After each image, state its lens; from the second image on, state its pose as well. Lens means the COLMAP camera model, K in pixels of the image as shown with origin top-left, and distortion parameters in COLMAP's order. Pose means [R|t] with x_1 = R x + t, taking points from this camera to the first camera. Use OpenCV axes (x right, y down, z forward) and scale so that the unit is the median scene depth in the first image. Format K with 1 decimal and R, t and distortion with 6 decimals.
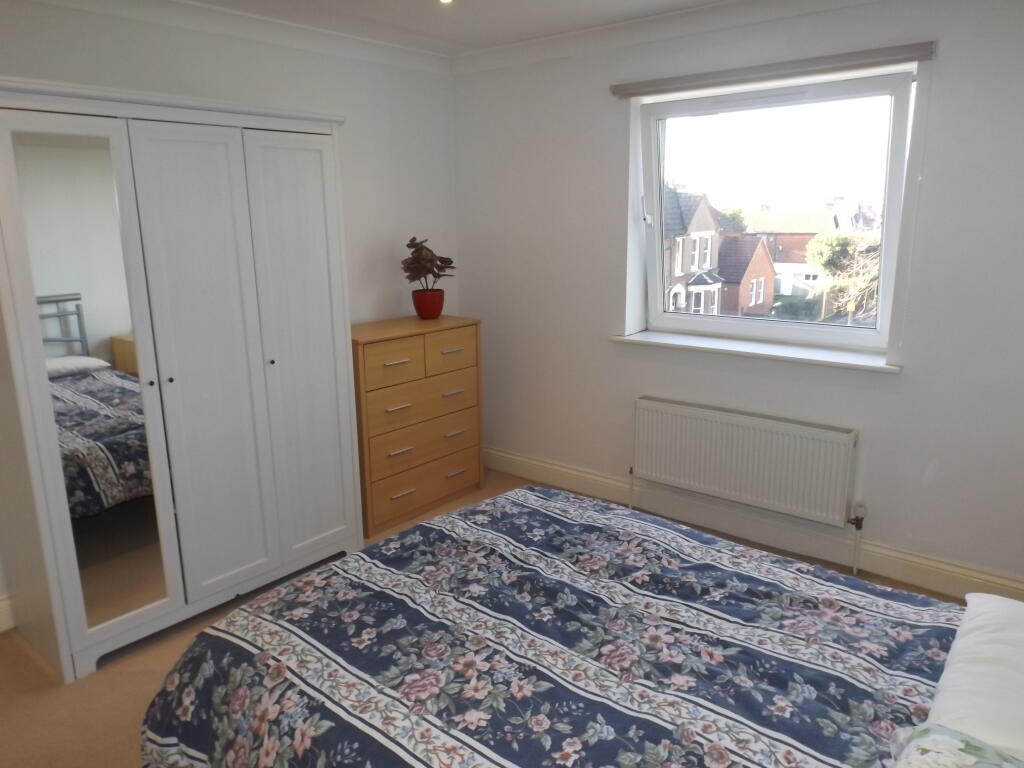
lens RADIAL K [[732.1, 0, 503.7], [0, 732.1, 383.3], [0, 0, 1]] dist [0.025133, -0.031096]
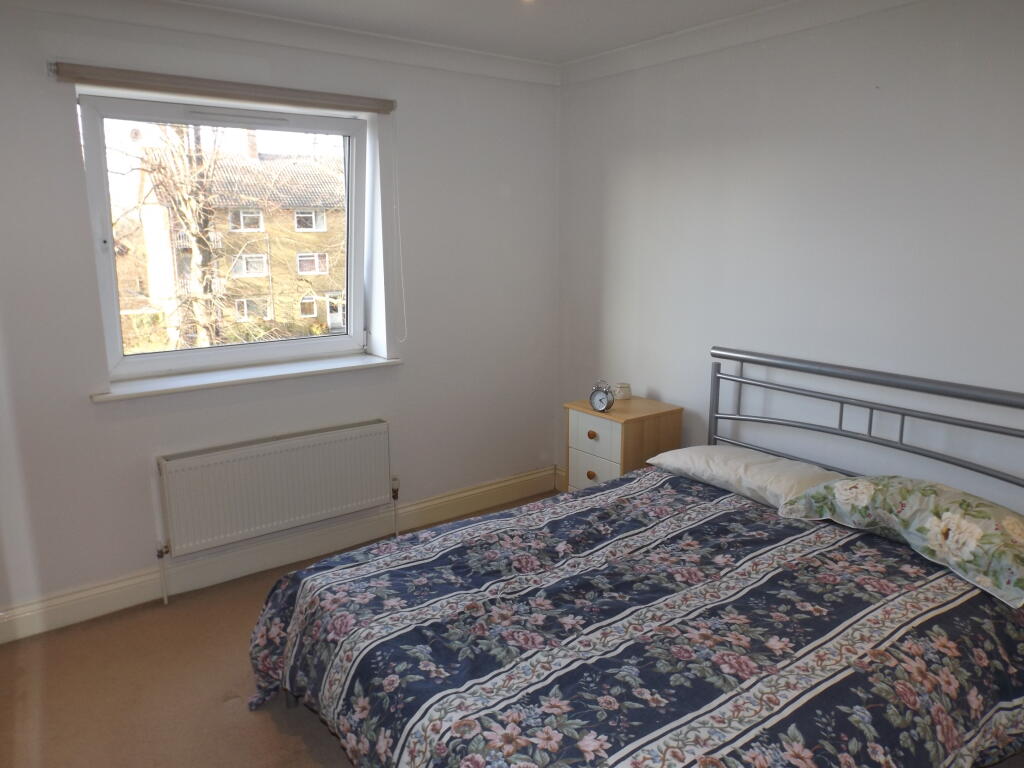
lens RADIAL K [[732.1, 0, 503.7], [0, 732.1, 383.3], [0, 0, 1]] dist [0.025133, -0.031096]
pose [[0.224289, -0.185921, 0.956623, -0.955360], [0.223835, 0.965217, 0.135111, -0.171936], [-0.948469, 0.183821, 0.258103, 0.818350]]
